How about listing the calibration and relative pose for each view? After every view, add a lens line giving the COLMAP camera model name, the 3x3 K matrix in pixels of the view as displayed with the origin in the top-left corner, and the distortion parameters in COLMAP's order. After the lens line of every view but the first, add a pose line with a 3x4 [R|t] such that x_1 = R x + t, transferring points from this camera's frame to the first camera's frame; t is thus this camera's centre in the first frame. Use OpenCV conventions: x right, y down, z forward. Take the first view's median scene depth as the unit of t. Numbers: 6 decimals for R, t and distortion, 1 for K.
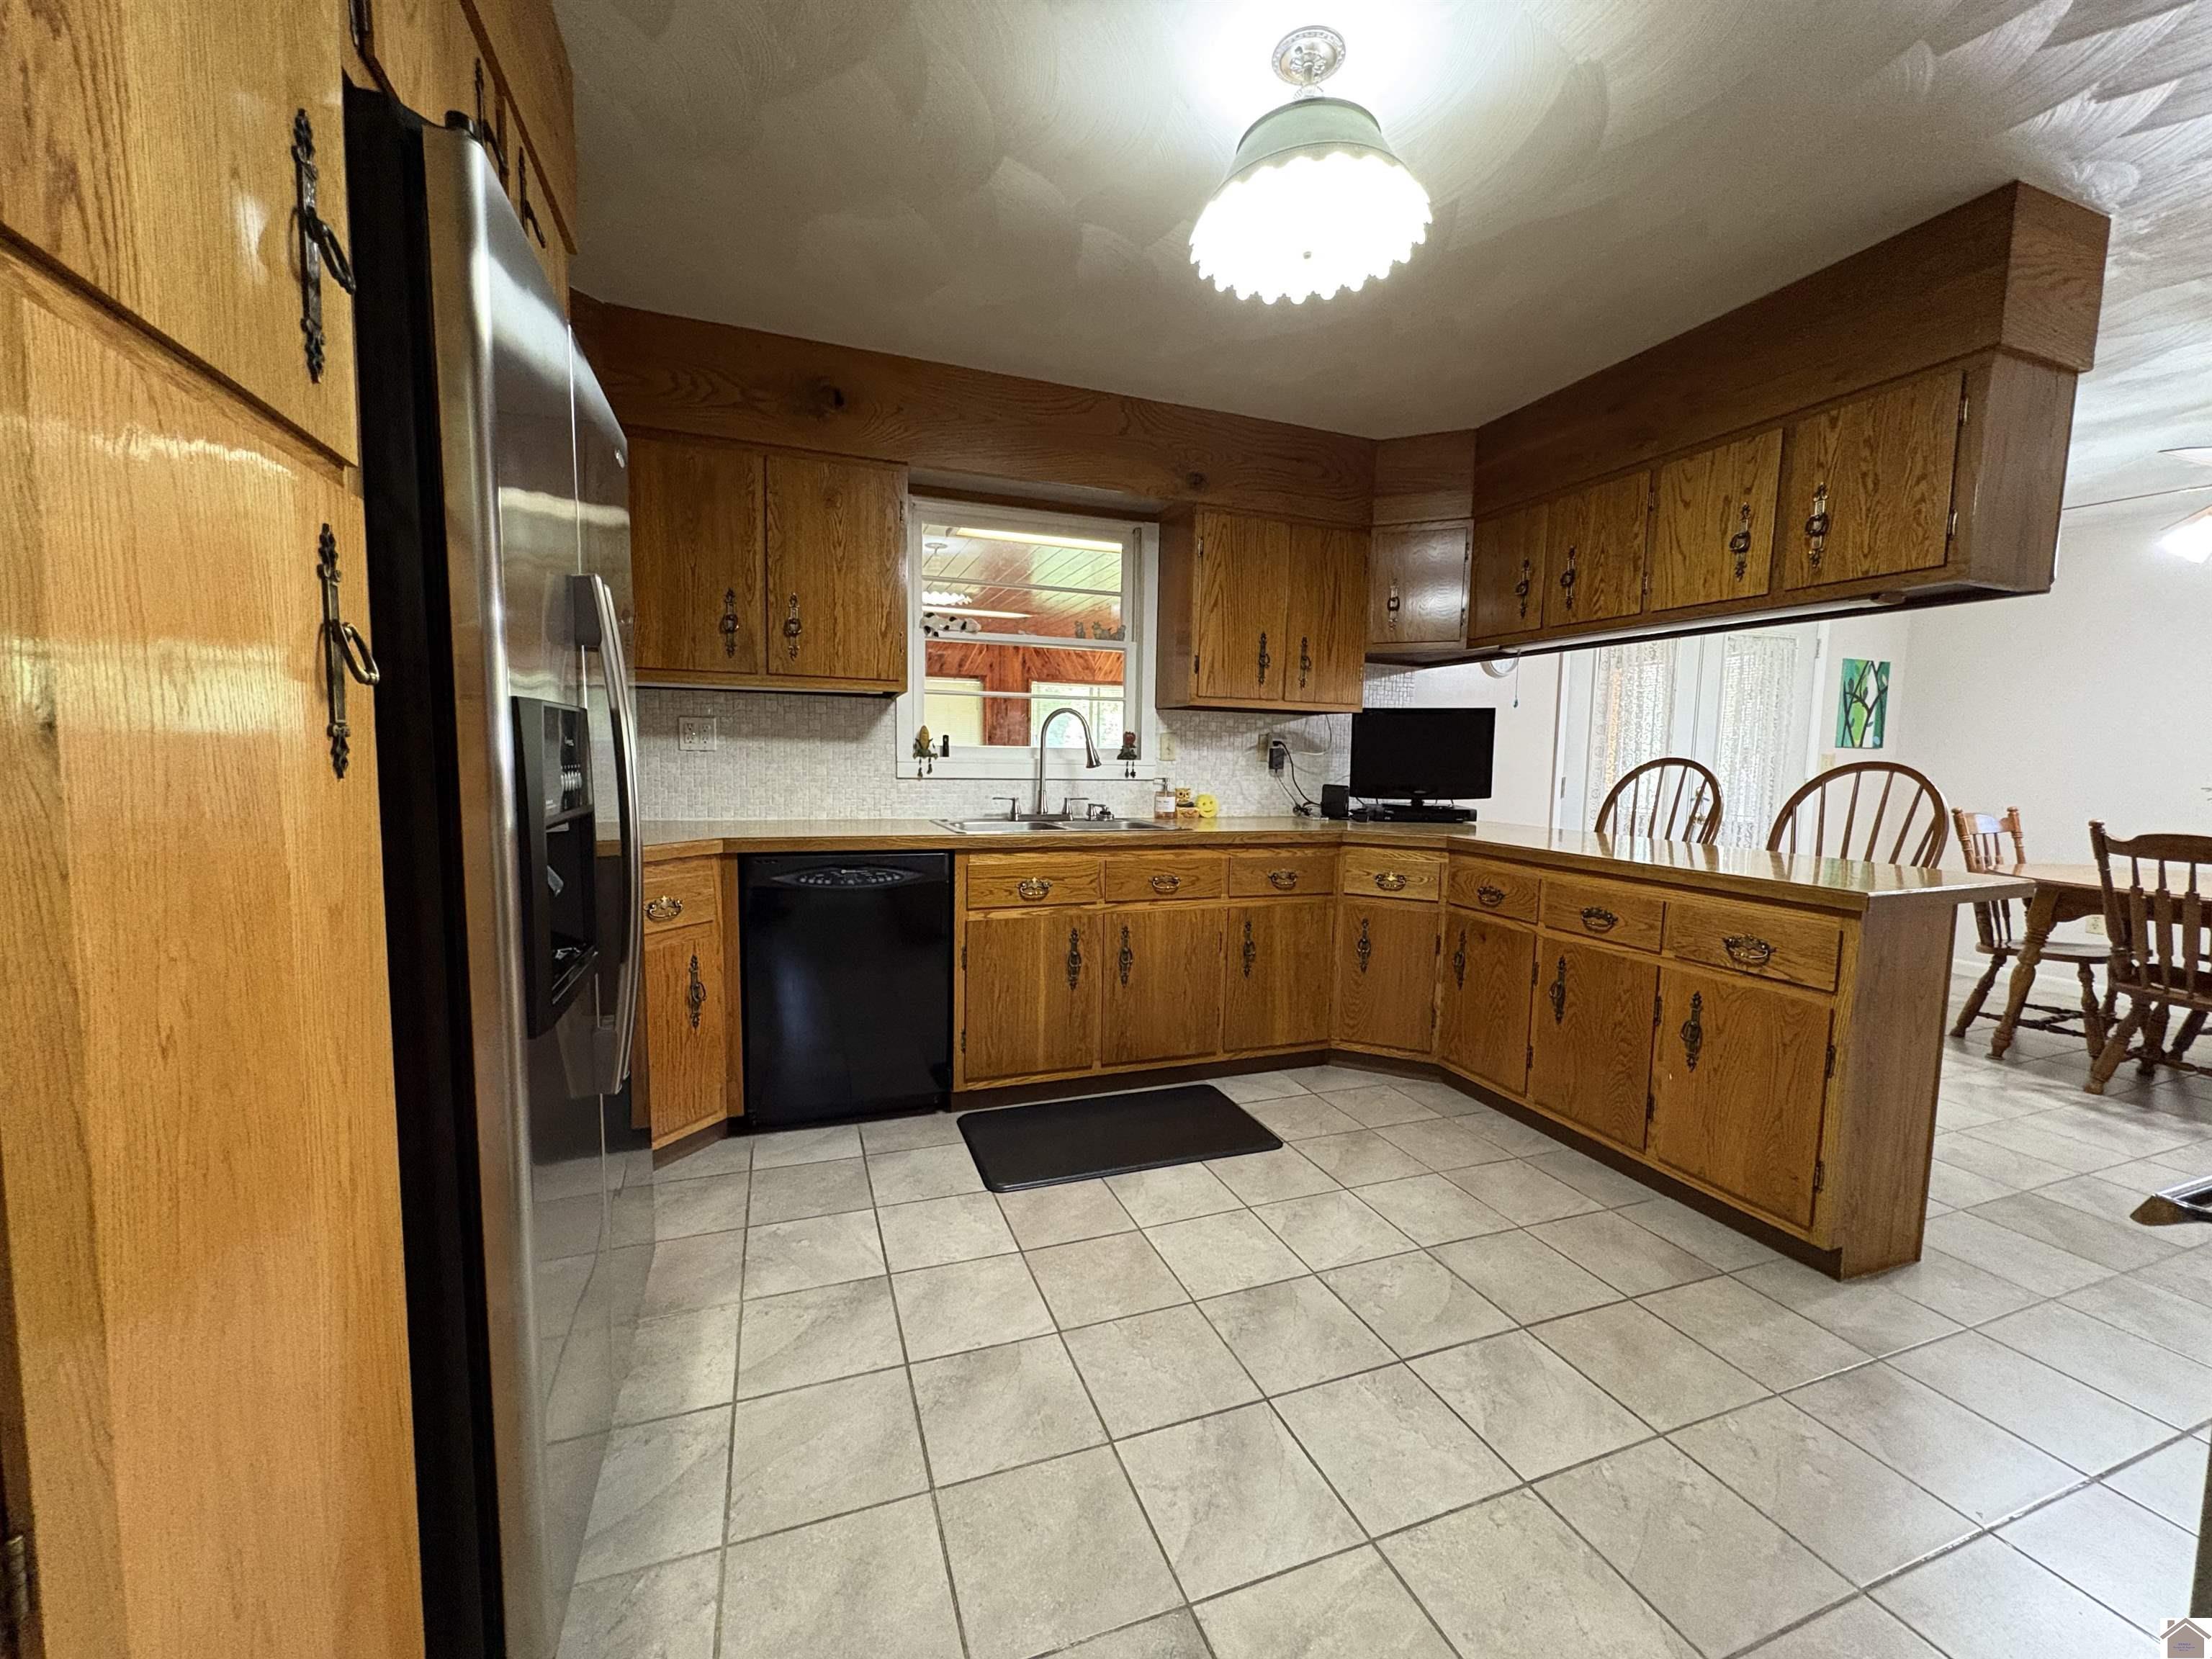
lens RADIAL K [[880.4, 0, 1101.6], [0, 880.4, 830.5], [0, 0, 1]] dist [-0.000730, 0.000476]
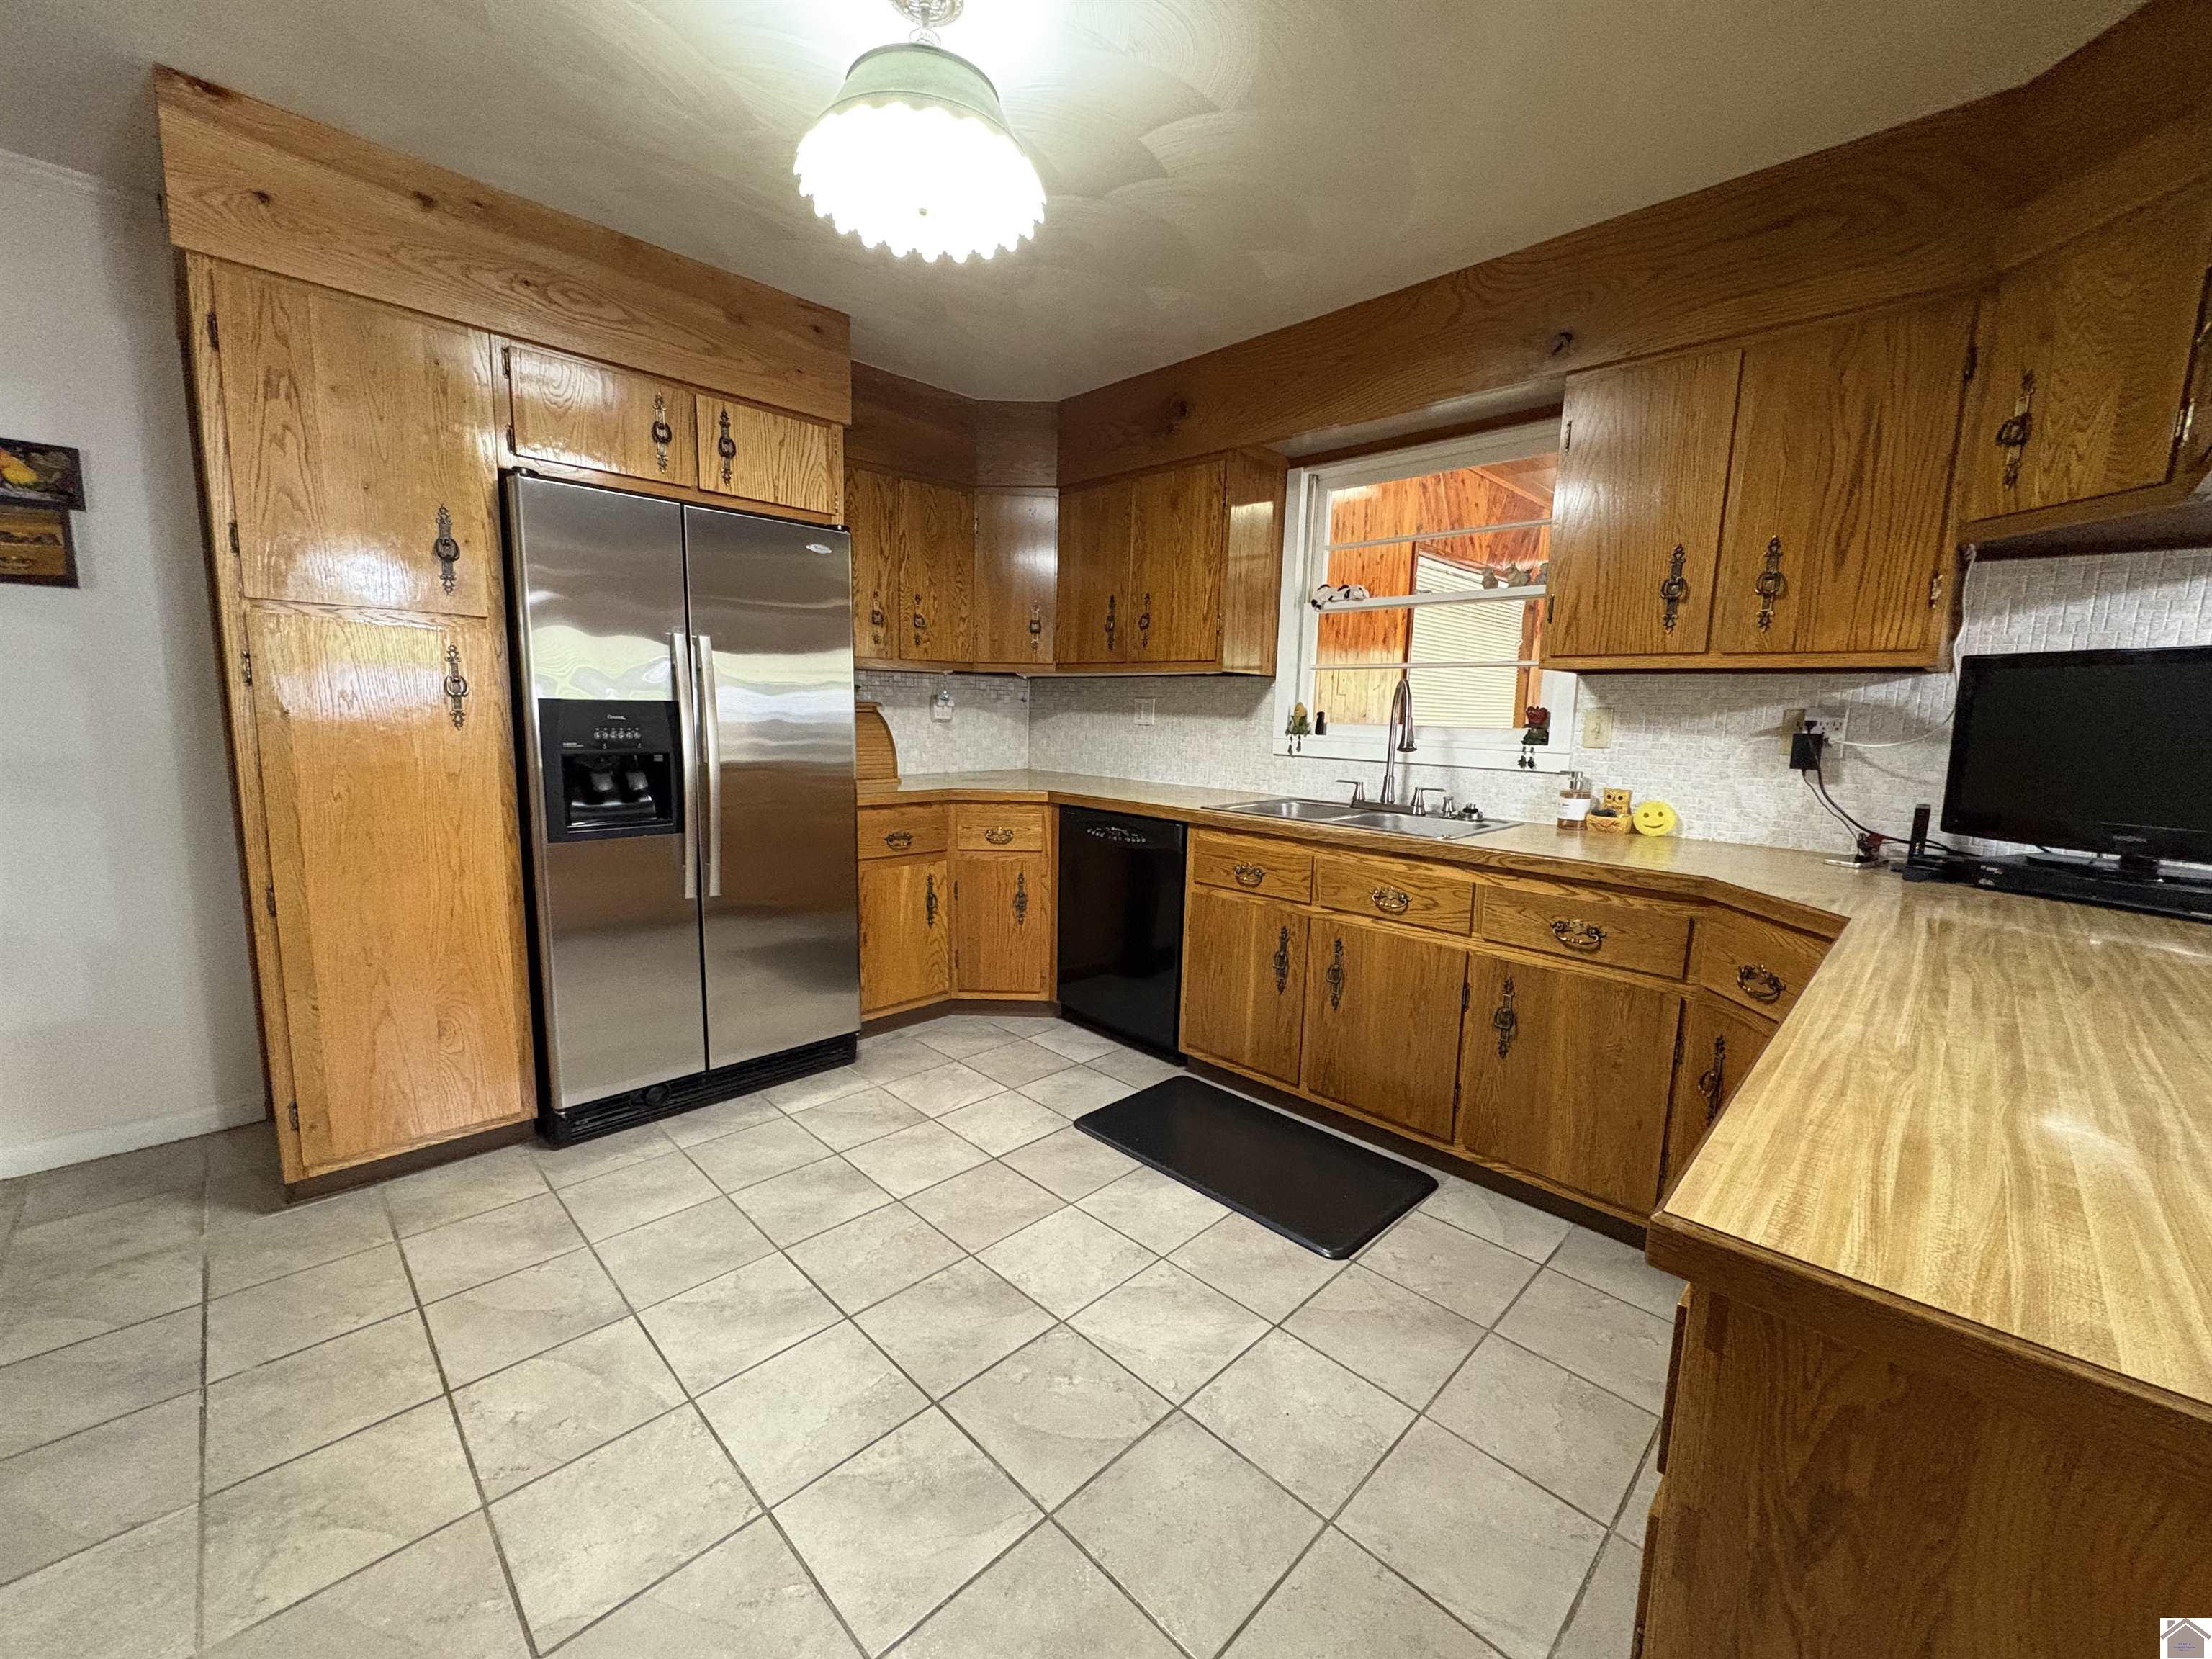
lens RADIAL K [[880.4, 0, 1104.0], [0, 880.4, 830.5], [0, 0, 1]] dist [-0.000730, 0.000476]
pose [[0.416347, 0.120242, -0.901220, 0.653986], [-0.094070, 0.991594, 0.088841, -0.046729], [0.904326, 0.047788, 0.424158, 0.416896]]
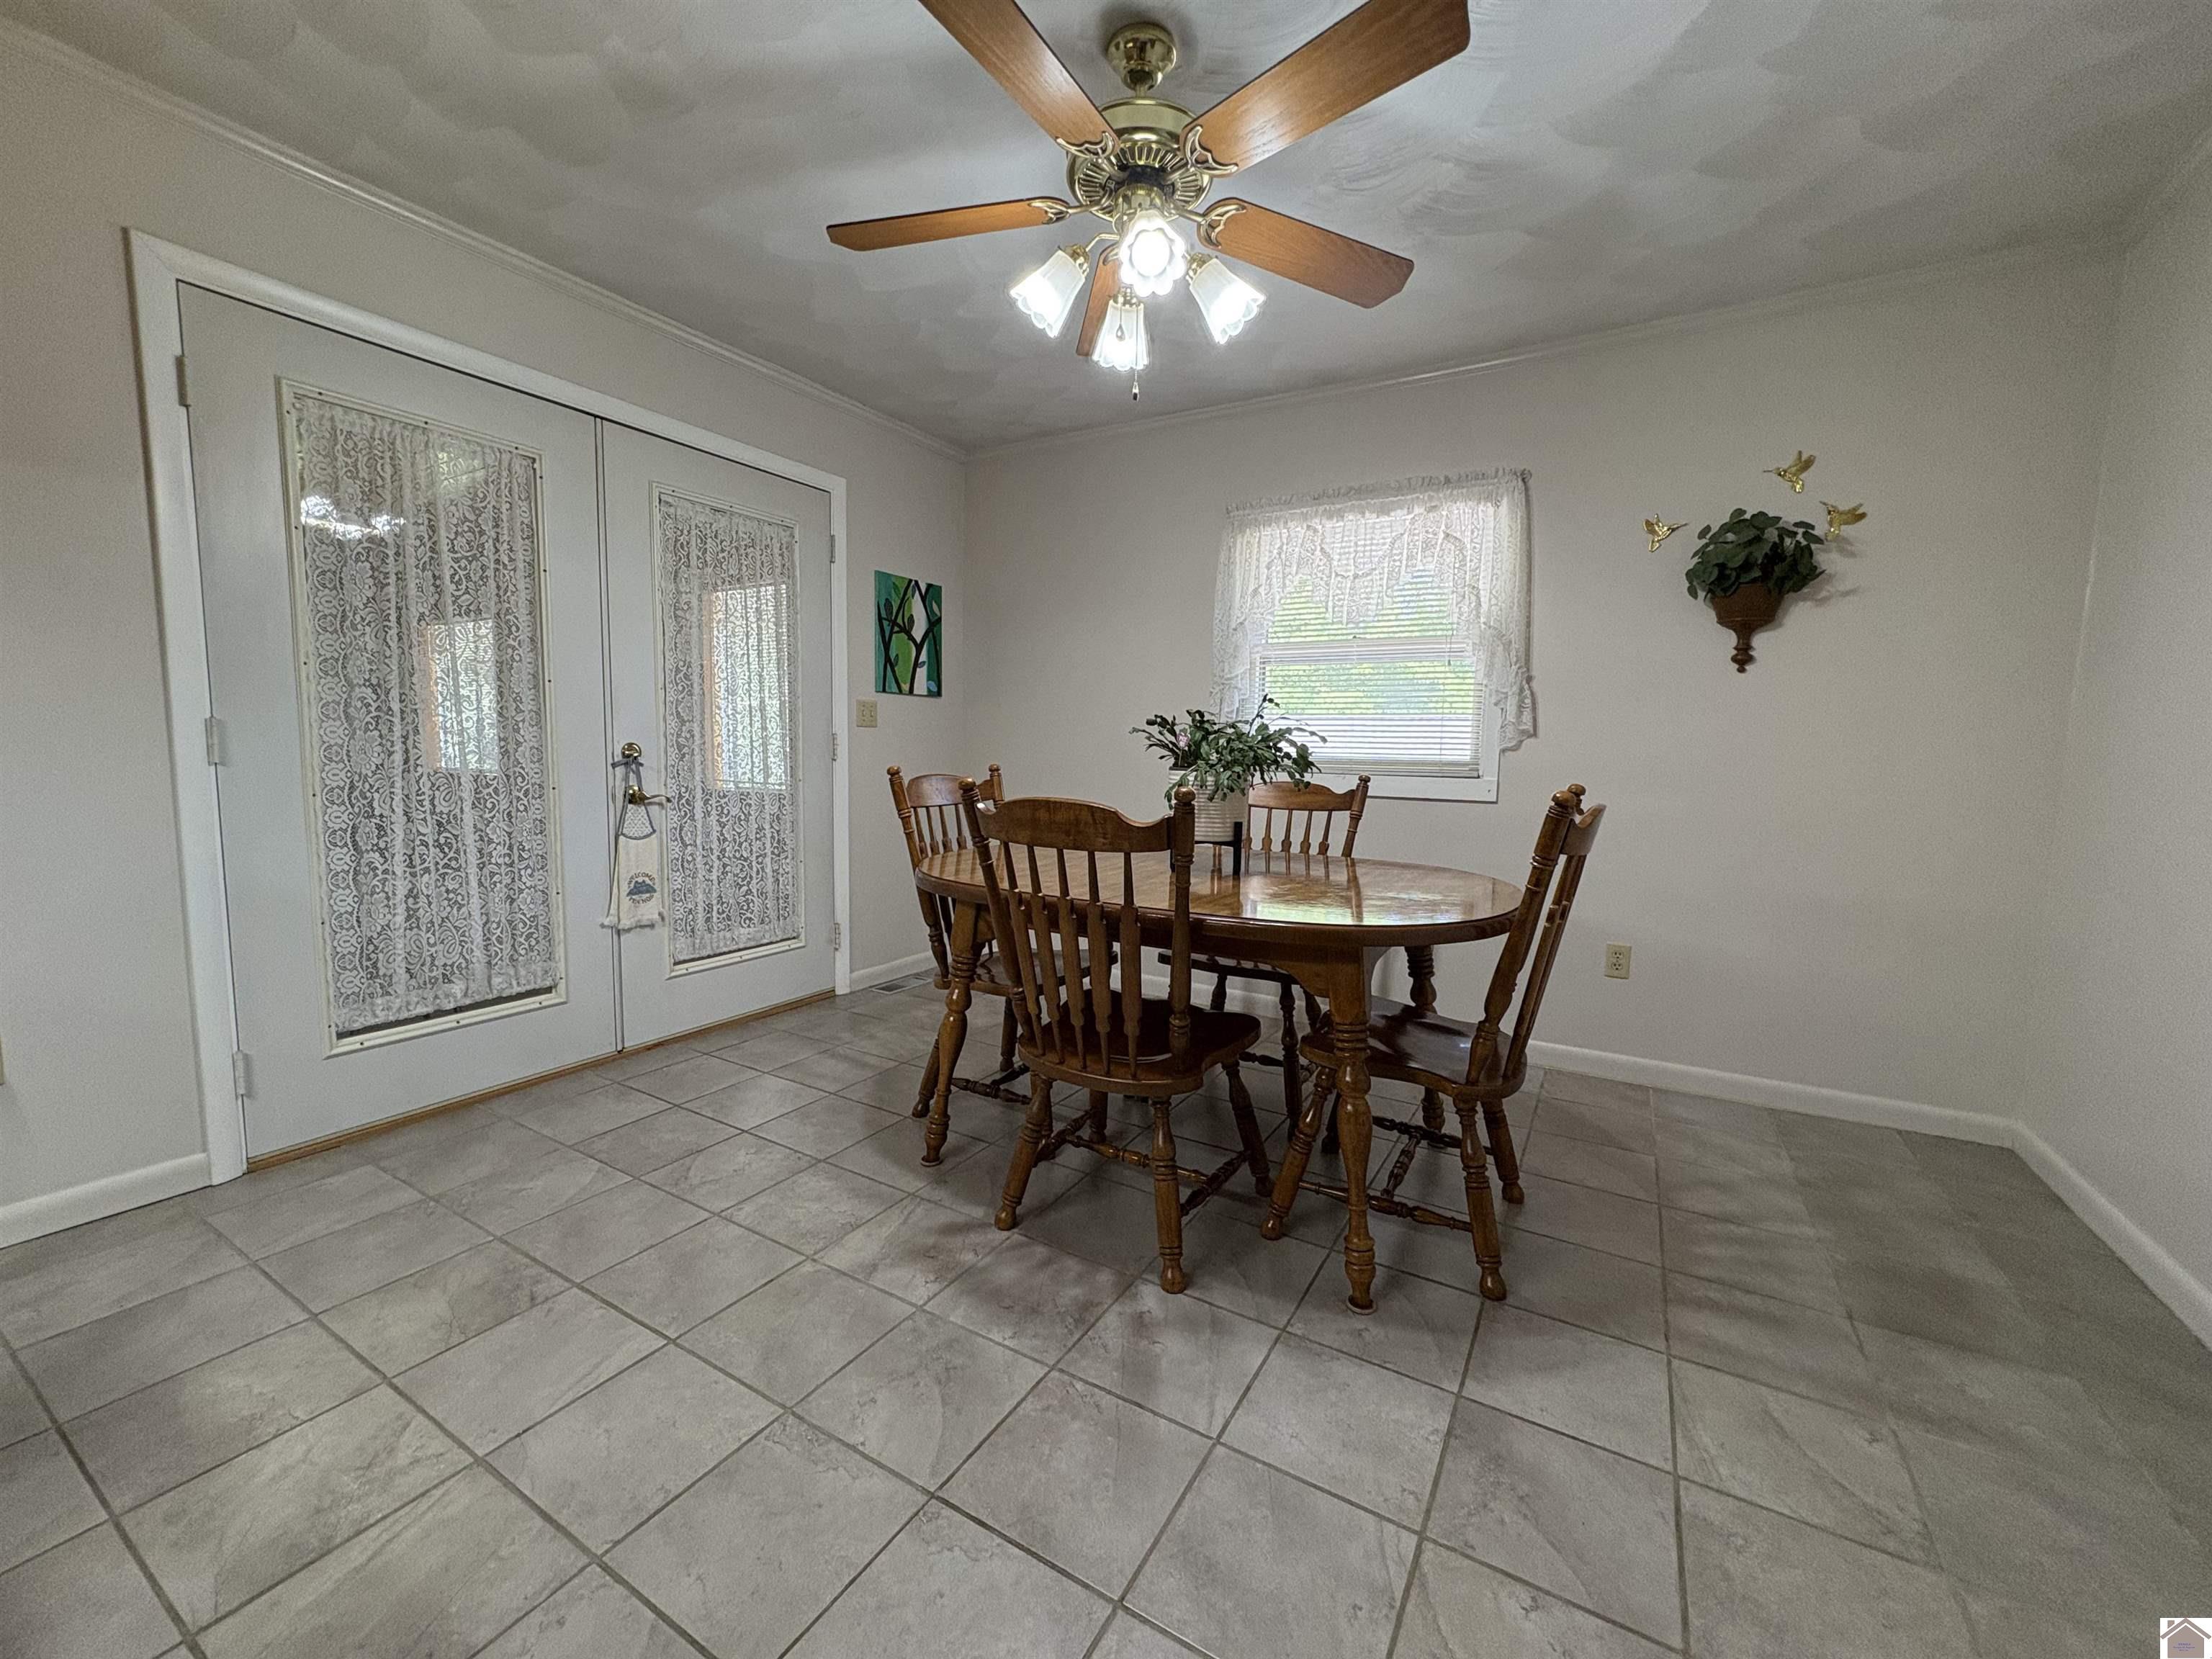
lens RADIAL K [[880.4, 0, 1100.3], [0, 880.4, 836.3], [0, 0, 1]] dist [-0.000730, 0.000476]
pose [[0.781966, -0.066971, 0.619713, 0.858556], [0.050534, 0.997750, 0.044060, 0.005262], [-0.621269, -0.003137, 0.783591, 0.505379]]
